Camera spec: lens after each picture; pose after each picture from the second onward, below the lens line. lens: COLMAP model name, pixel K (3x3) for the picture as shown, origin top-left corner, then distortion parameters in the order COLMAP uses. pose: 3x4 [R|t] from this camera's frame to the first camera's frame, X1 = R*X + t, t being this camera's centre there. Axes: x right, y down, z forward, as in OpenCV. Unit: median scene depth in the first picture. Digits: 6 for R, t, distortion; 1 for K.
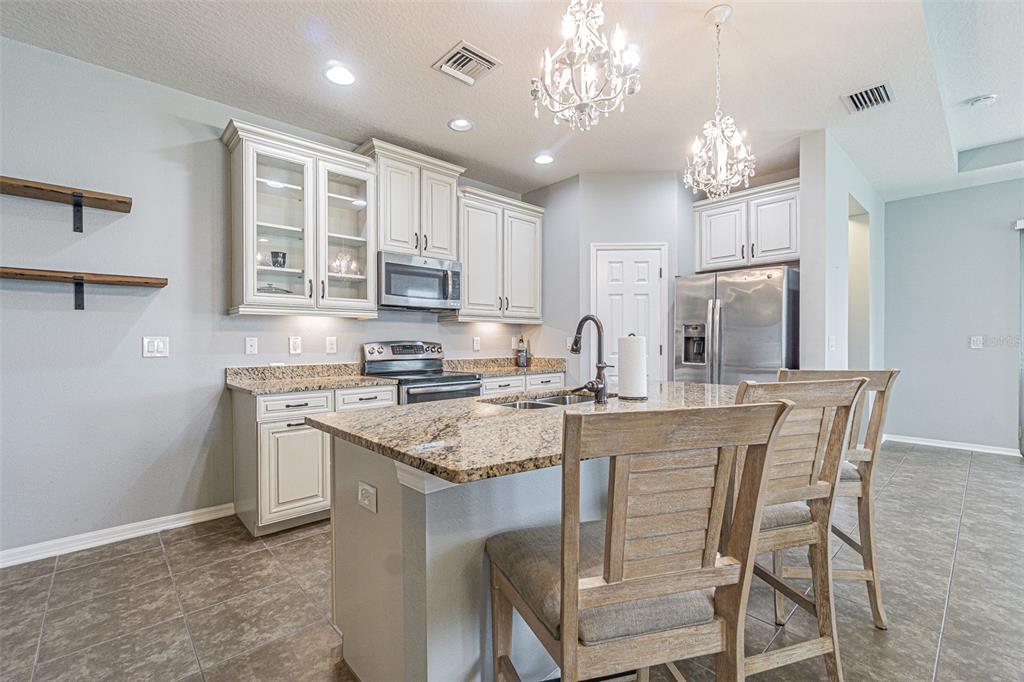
lens RADIAL K [[445.2, 0, 508.6], [0, 445.2, 346.5], [0, 0, 1]] dist [-0.001612, -0.000053]
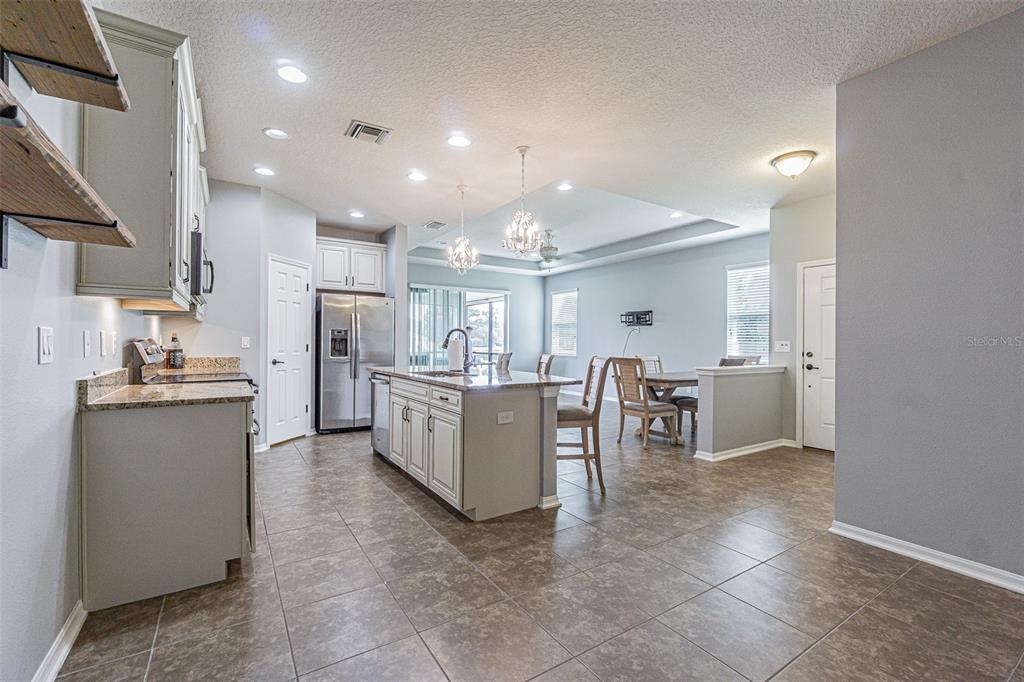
lens RADIAL K [[445.2, 0, 508.9], [0, 445.2, 341.4], [0, 0, 1]] dist [-0.001612, -0.000053]
pose [[0.164721, 0.008001, 0.986308, -1.284173], [0.002754, 0.999959, -0.008572, 0.001662], [-0.986336, 0.004129, 0.164692, 0.355118]]
